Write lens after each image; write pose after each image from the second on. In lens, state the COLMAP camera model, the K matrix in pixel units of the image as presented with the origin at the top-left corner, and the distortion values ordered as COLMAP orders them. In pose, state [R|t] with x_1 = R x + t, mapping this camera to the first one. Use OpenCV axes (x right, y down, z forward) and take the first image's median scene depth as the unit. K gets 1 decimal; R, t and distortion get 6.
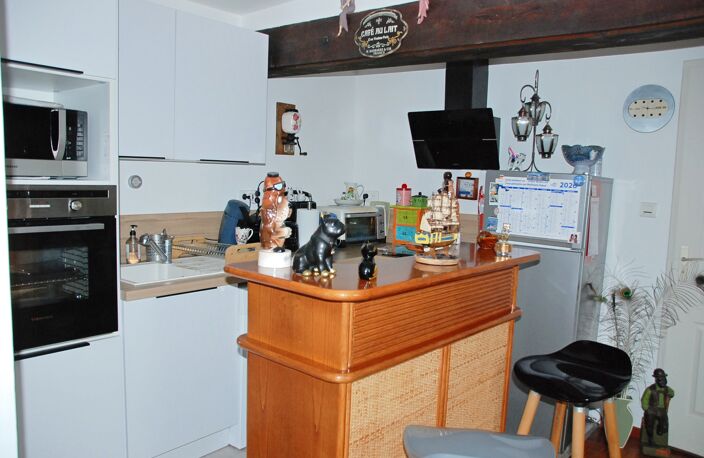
lens RADIAL K [[557.0, 0, 352.0], [0, 557.0, 229.0], [0, 0, 1]] dist [-0.110191, 0.001142]
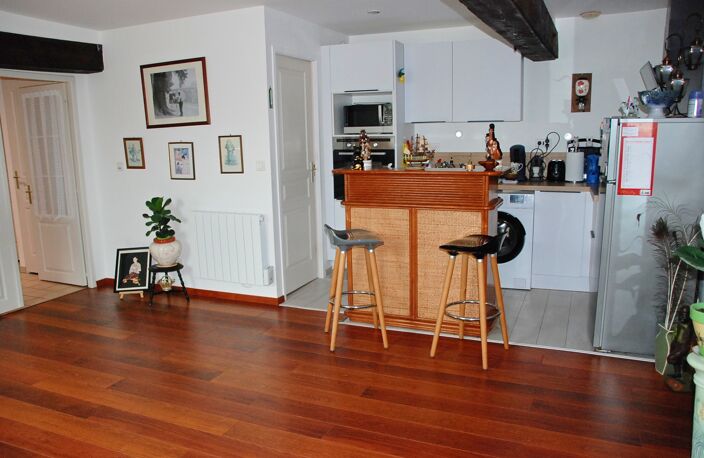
lens RADIAL K [[557.0, 0, 352.0], [0, 557.0, 229.0], [0, 0, 1]] dist [-0.110191, 0.001142]
pose [[0.280948, 0.127214, -0.951254, 1.169589], [-0.062496, 0.991497, 0.114138, 0.035623], [0.957686, 0.027383, 0.286510, 0.119474]]
